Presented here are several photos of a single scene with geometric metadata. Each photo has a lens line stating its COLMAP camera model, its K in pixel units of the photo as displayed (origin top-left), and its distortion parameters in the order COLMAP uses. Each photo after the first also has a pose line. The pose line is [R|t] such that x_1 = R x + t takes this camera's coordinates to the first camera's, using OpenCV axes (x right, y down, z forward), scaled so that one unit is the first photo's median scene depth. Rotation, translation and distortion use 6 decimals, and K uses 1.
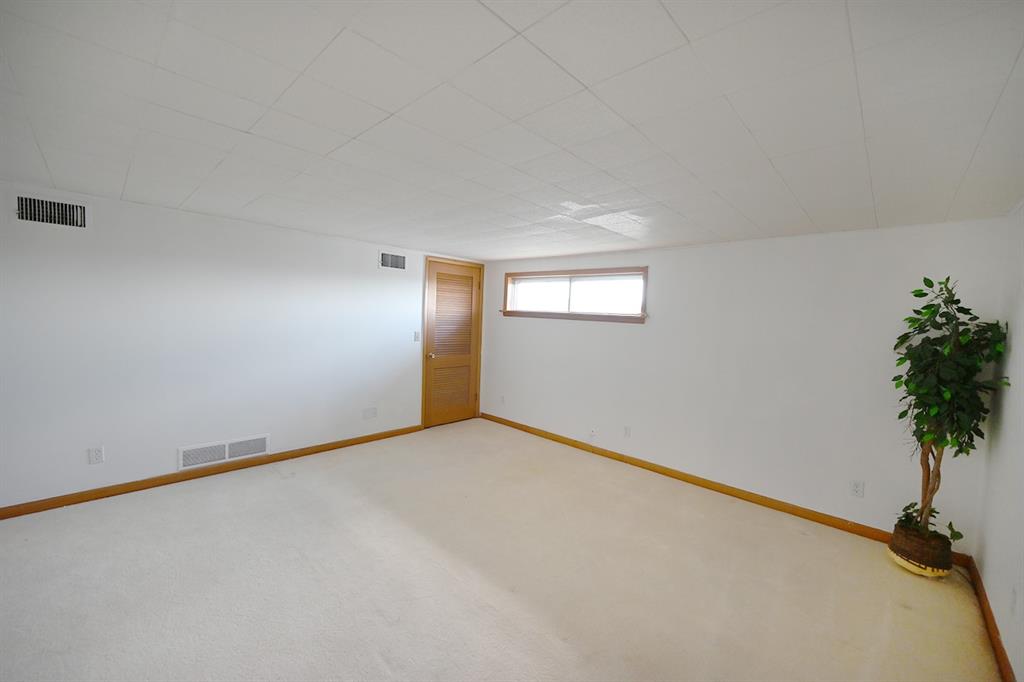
lens RADIAL K [[404.1, 0, 511.6], [0, 404.1, 339.5], [0, 0, 1]] dist [-0.000307, -0.000395]
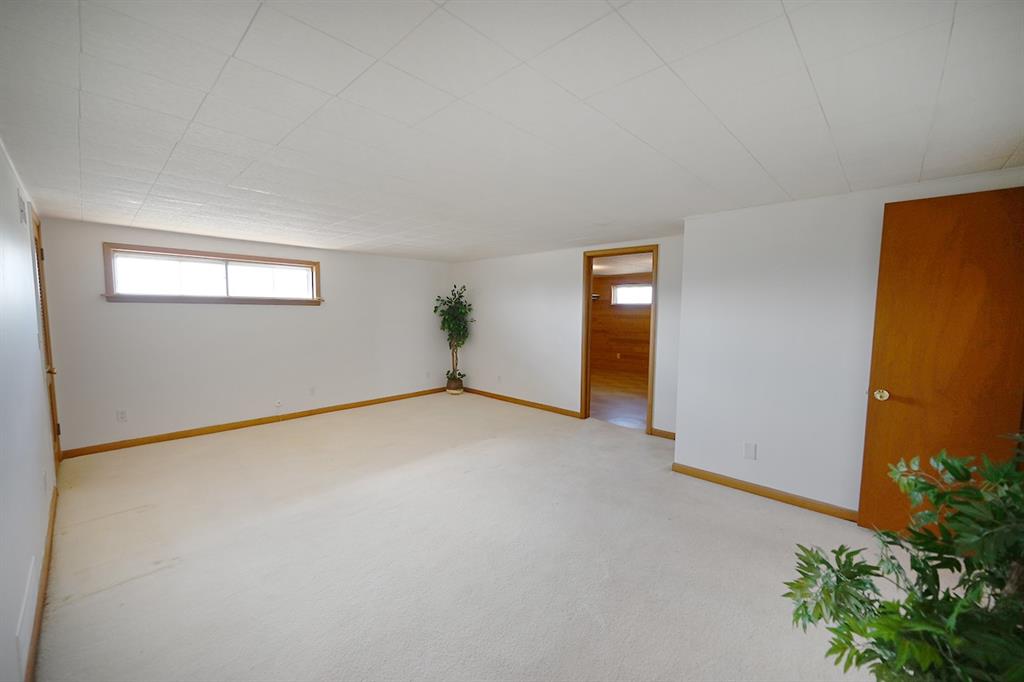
lens RADIAL K [[404.1, 0, 511.6], [0, 404.1, 339.5], [0, 0, 1]] dist [-0.000307, -0.000395]
pose [[-0.003647, -0.118509, 0.992946, -0.746799], [0.047974, 0.991789, 0.118547, -0.041367], [-0.998842, 0.048068, 0.002068, 0.279459]]
